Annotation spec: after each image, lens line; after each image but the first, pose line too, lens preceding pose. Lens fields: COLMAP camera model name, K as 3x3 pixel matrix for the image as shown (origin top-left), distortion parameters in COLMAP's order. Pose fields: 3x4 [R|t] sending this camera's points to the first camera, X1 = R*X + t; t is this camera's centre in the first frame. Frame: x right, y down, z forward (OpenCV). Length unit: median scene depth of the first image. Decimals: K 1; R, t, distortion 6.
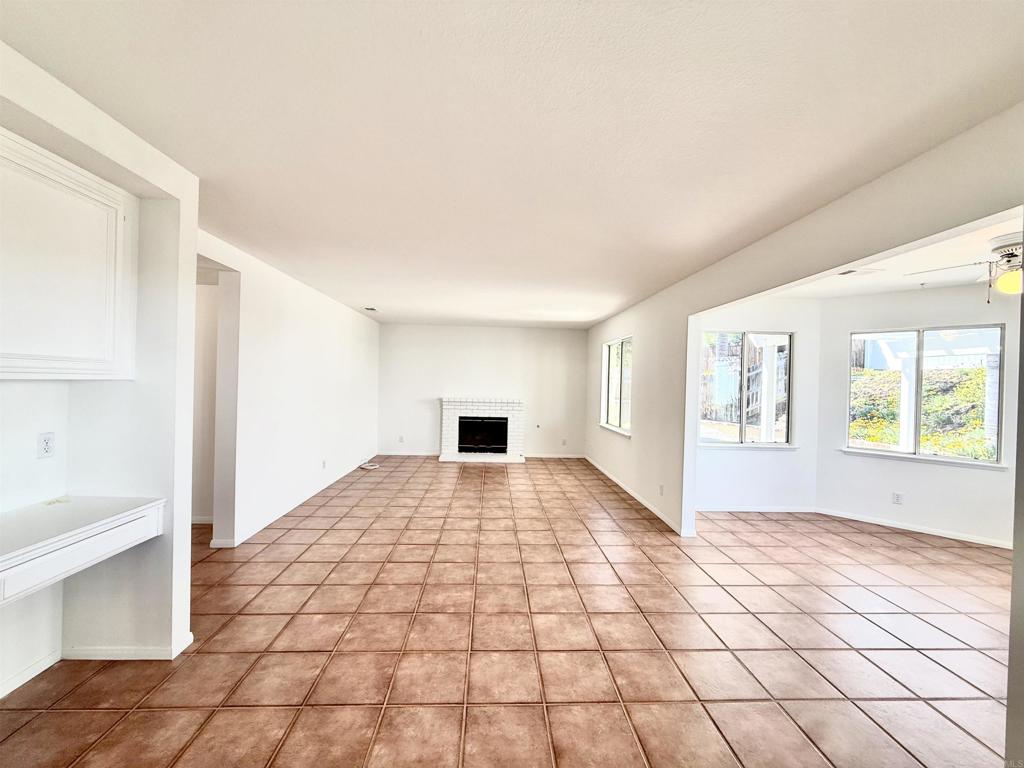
lens RADIAL K [[408.7, 0, 508.7], [0, 408.7, 383.2], [0, 0, 1]] dist [0.001296, 0.000907]
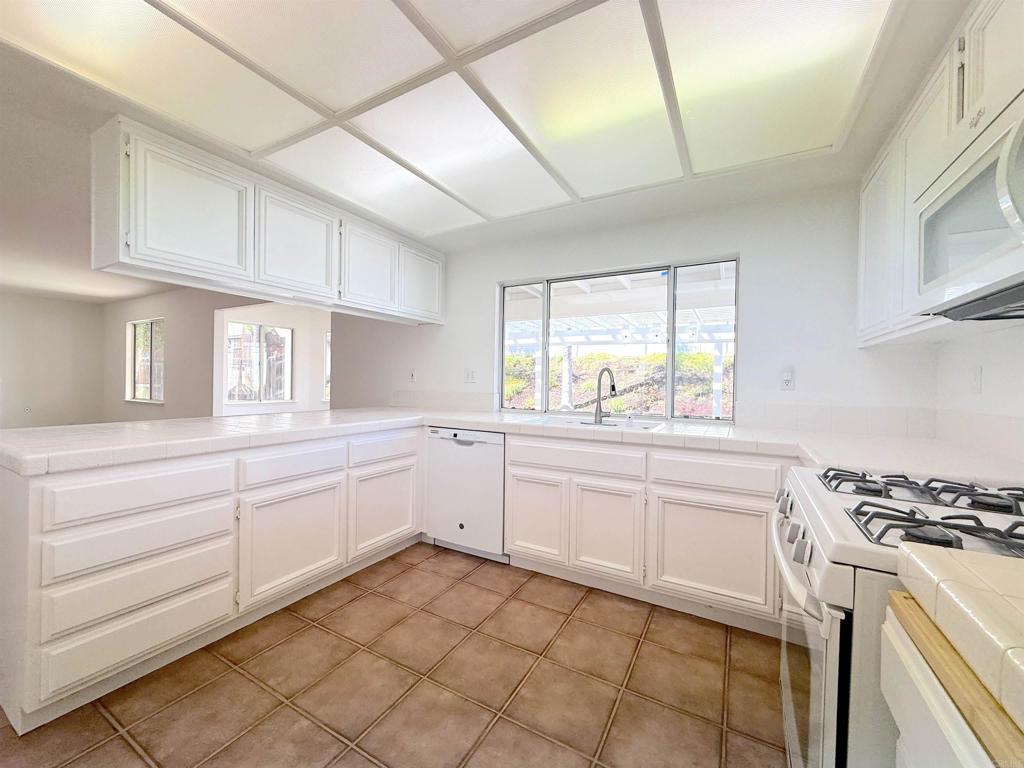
lens RADIAL K [[408.7, 0, 511.6], [0, 408.7, 382.4], [0, 0, 1]] dist [0.001296, 0.000907]
pose [[0.531306, -0.021096, 0.846918, -0.207693], [0.002488, 0.999724, 0.023342, 0.052878], [-0.847177, -0.010295, 0.531212, -0.588760]]
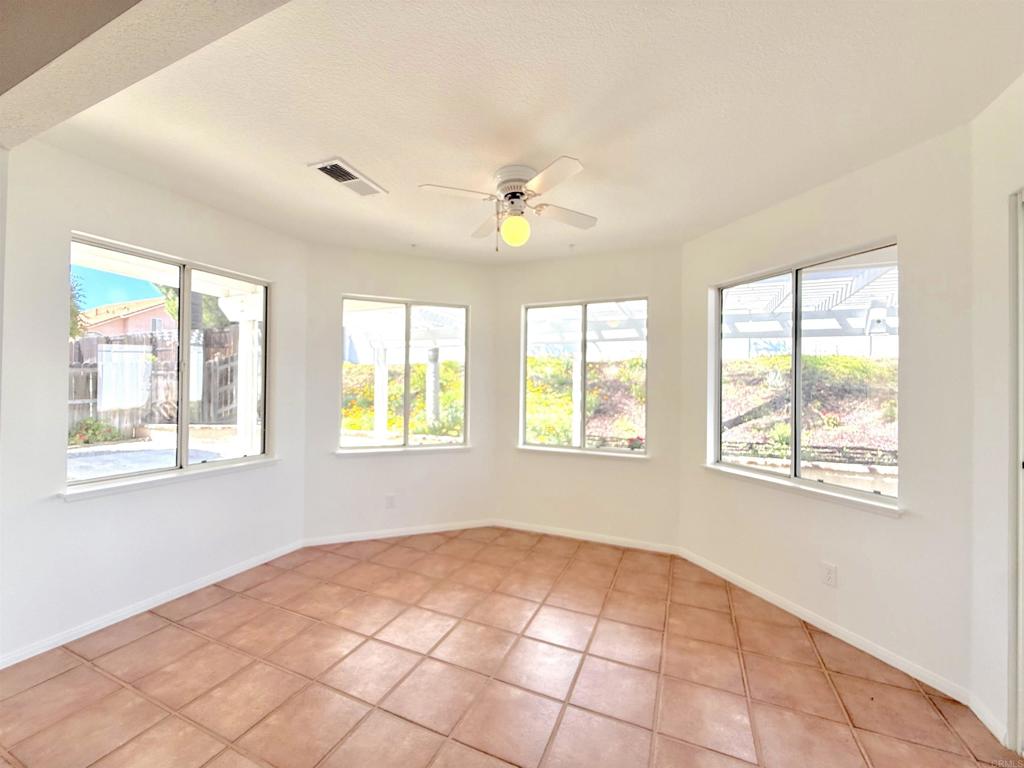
lens RADIAL K [[408.7, 0, 508.4], [0, 408.7, 380.9], [0, 0, 1]] dist [0.001296, 0.000907]
pose [[0.447104, -0.008882, 0.894438, 0.306009], [0.004761, 0.999960, 0.007550, 0.029810], [-0.894469, 0.000883, 0.447128, 0.403065]]
